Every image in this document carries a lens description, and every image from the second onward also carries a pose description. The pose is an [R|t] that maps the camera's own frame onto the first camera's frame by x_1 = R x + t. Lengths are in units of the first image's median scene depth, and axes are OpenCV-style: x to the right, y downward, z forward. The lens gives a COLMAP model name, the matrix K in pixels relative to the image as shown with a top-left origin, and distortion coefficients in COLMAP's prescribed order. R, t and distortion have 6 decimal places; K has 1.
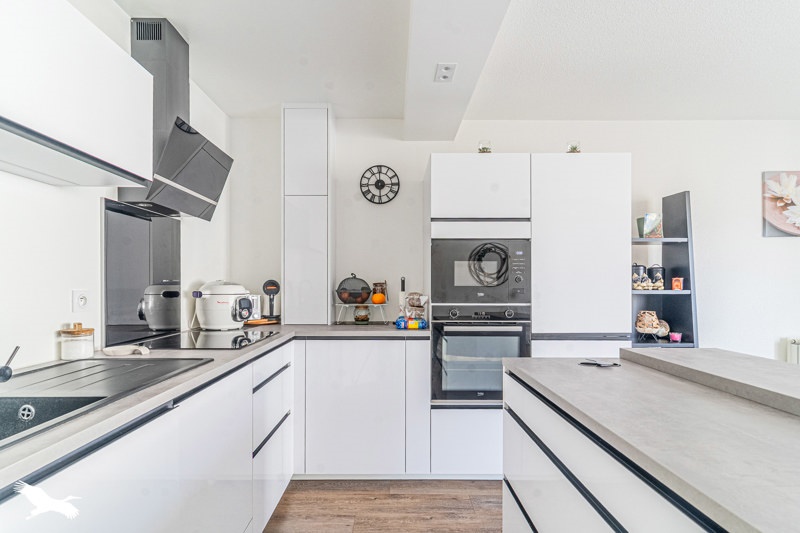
lens RADIAL K [[376.7, 0, 400.2], [0, 376.7, 288.1], [0, 0, 1]] dist [0.001089, -0.000171]
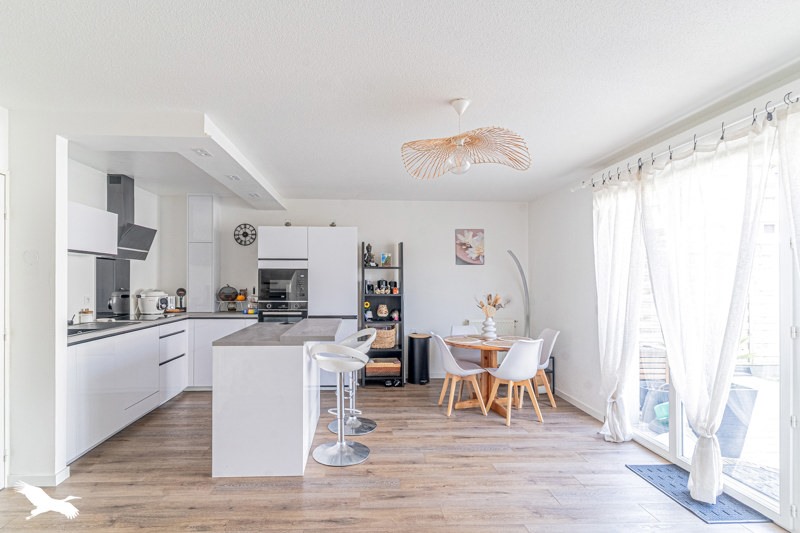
lens RADIAL K [[399.5, 0, 397.5], [0, 399.5, 282.0], [0, 0, 1]] dist [-0.000871, -0.000011]
pose [[0.999010, 0.002002, 0.044451, 0.710936], [-0.001871, 0.999994, -0.002987, -0.053243], [-0.044457, 0.002901, 0.999007, -1.133317]]
